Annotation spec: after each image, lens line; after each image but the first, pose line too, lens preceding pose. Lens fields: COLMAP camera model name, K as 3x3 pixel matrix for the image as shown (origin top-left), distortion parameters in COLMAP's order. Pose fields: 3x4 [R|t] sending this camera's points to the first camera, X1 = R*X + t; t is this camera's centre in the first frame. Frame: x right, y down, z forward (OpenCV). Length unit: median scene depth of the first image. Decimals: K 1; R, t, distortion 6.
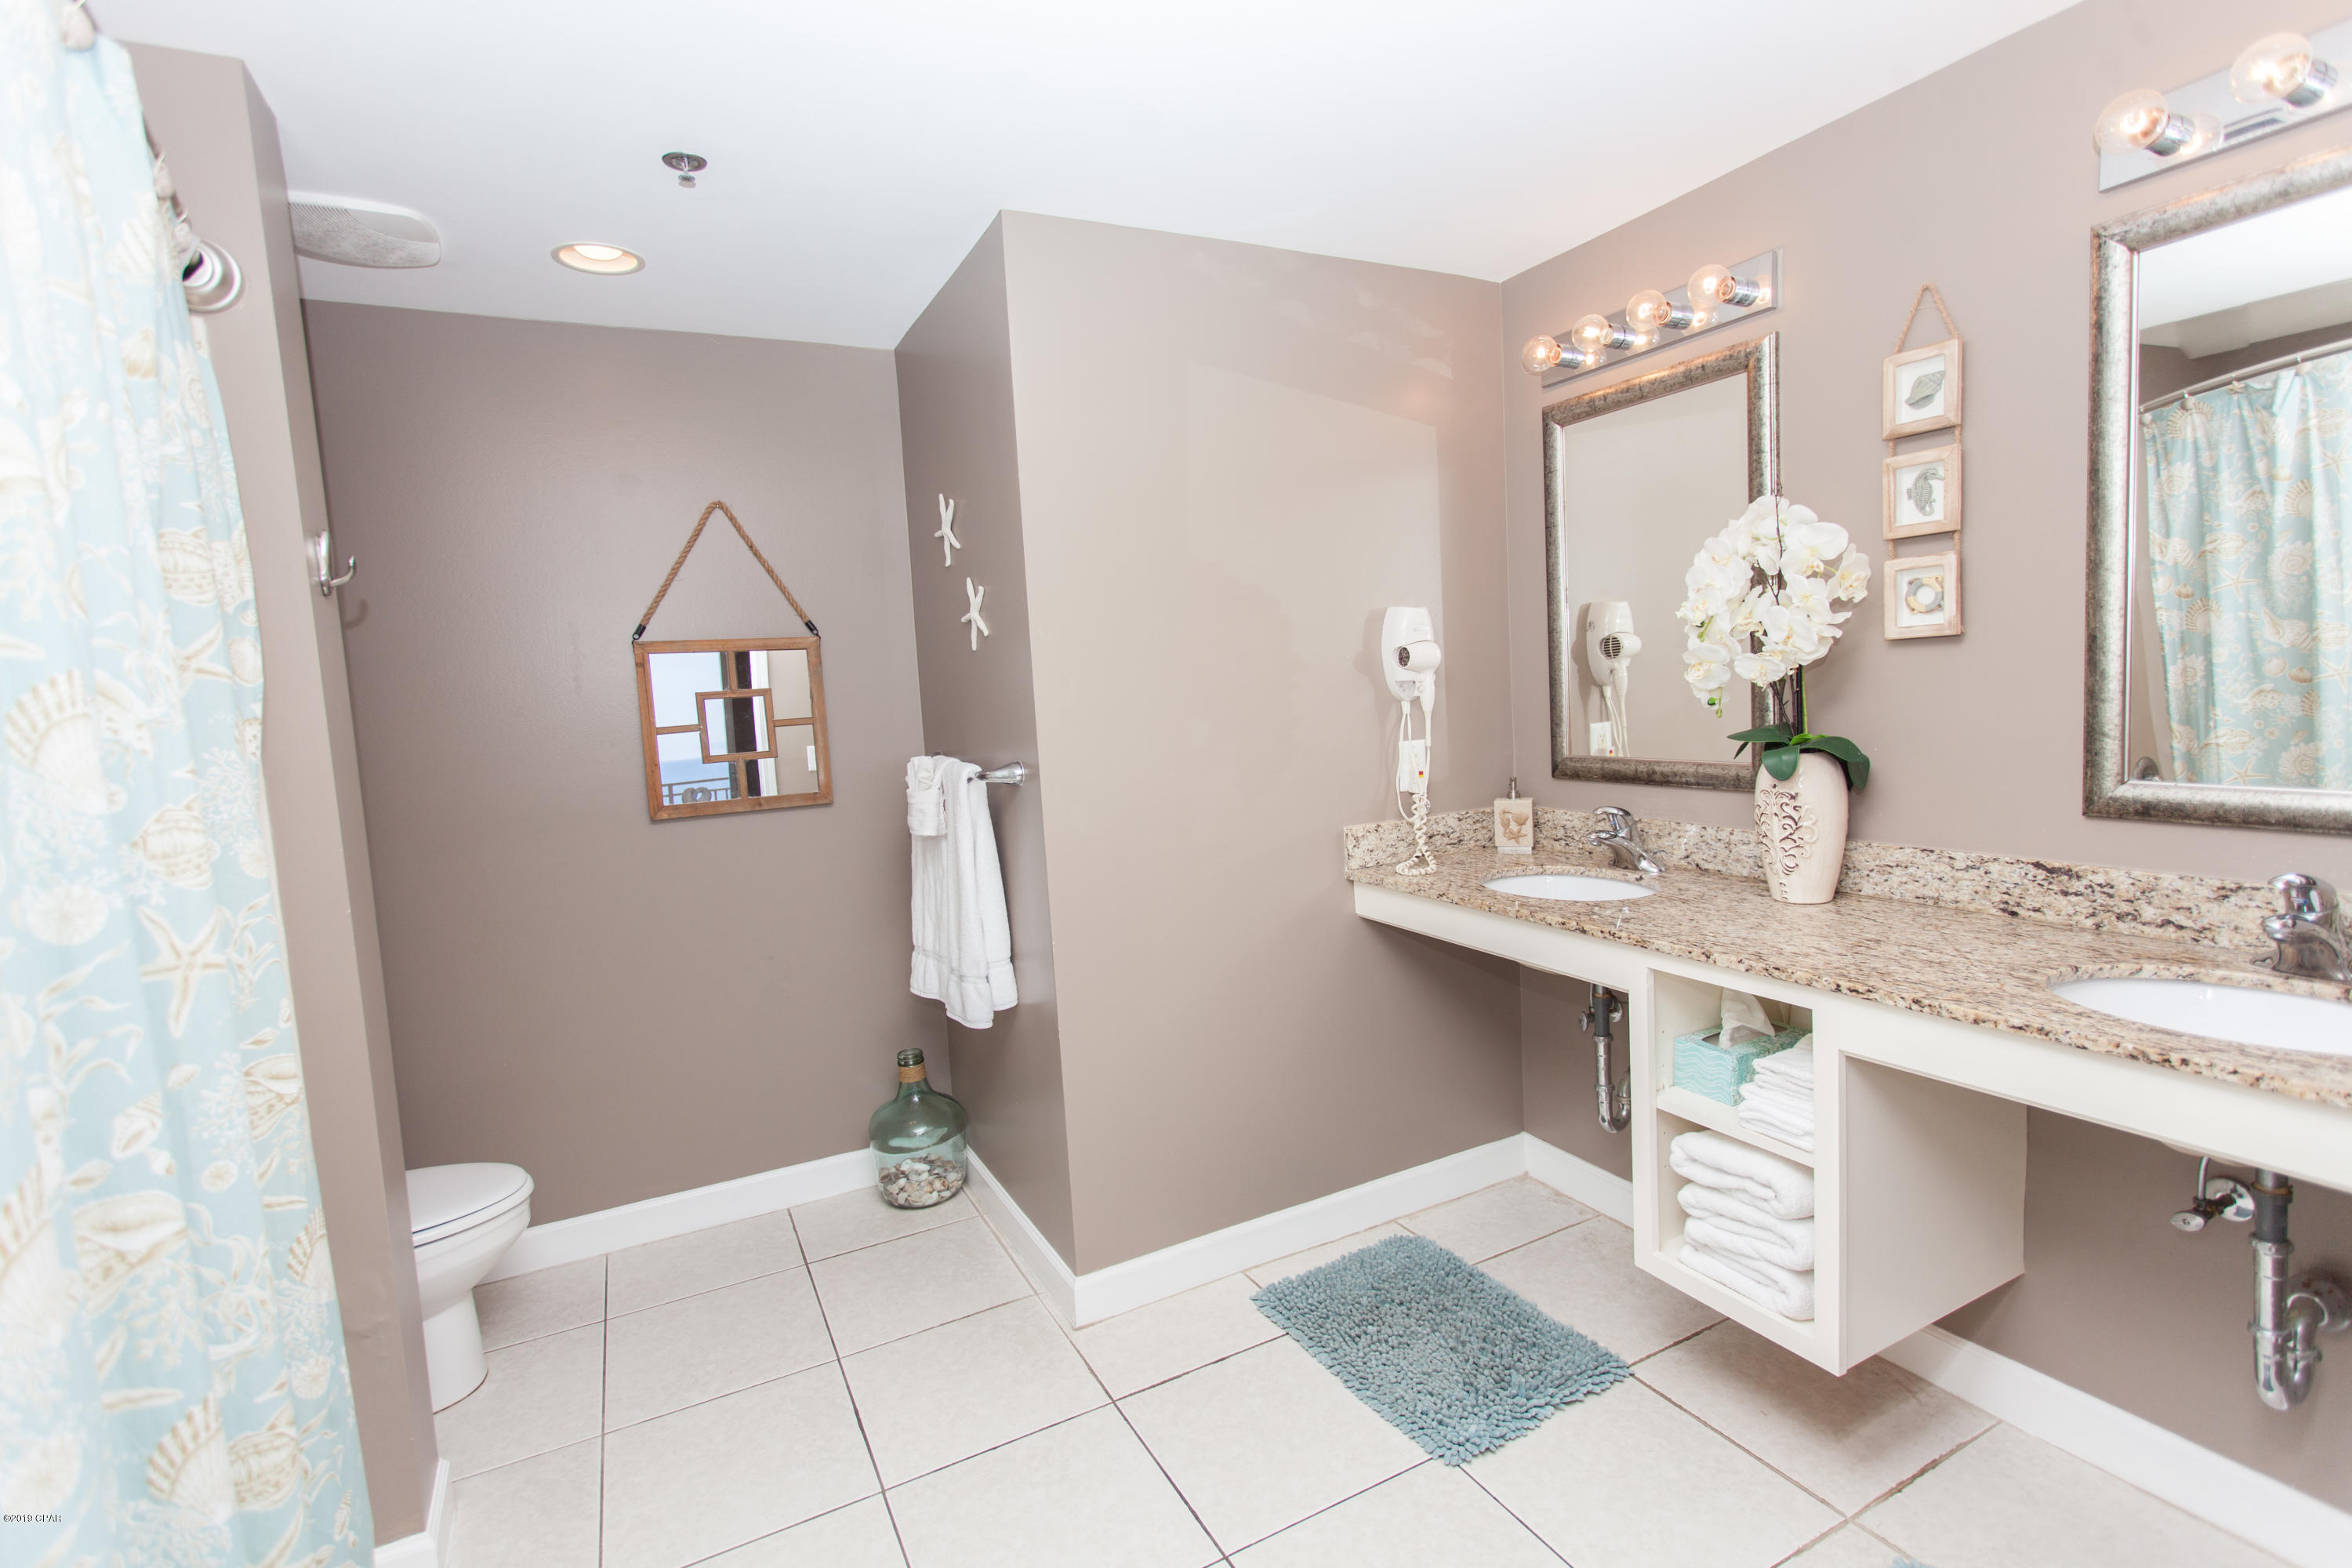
lens RADIAL K [[1112.3, 0, 1168.2], [0, 1112.3, 783.8], [0, 0, 1]] dist [0.002647, 0.003331]
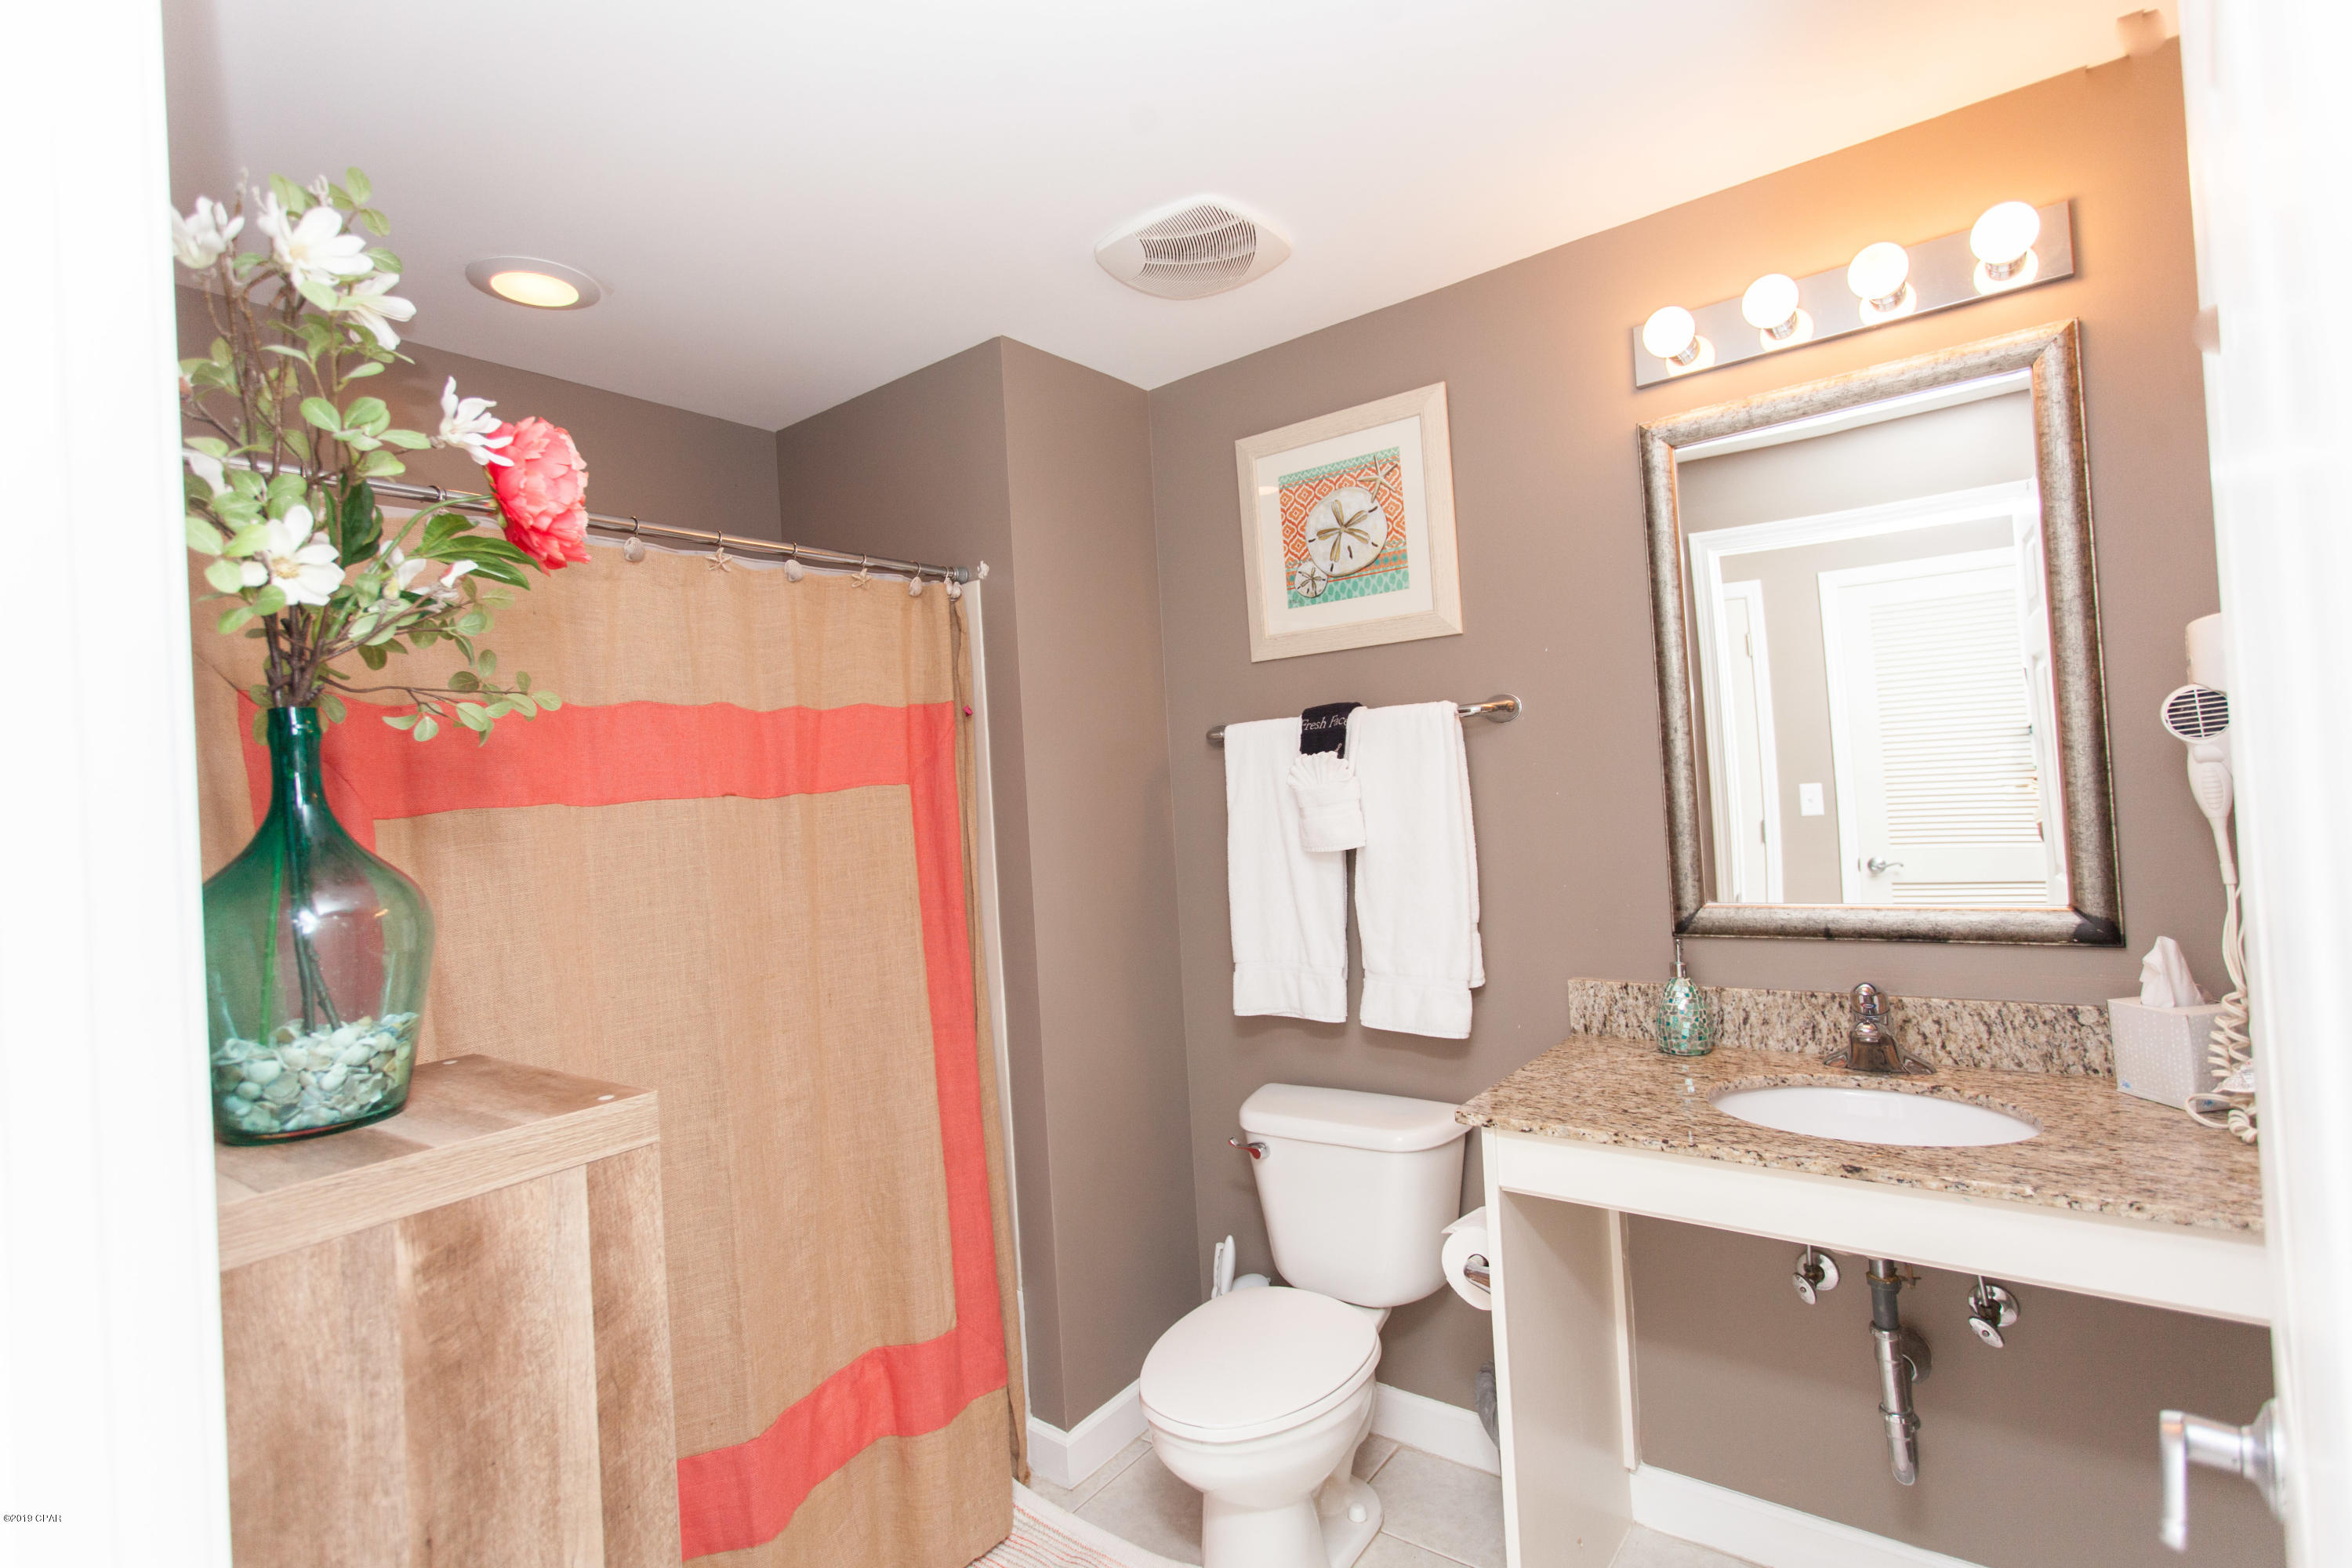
lens RADIAL K [[1112.3, 0, 1176.8], [0, 1112.3, 782.8], [0, 0, 1]] dist [0.002647, 0.003331]
pose [[0.905010, 0.018636, 0.424981, -0.107649], [0.035369, 0.992284, -0.118832, -0.010357], [-0.423917, 0.122575, 0.897368, 0.259523]]
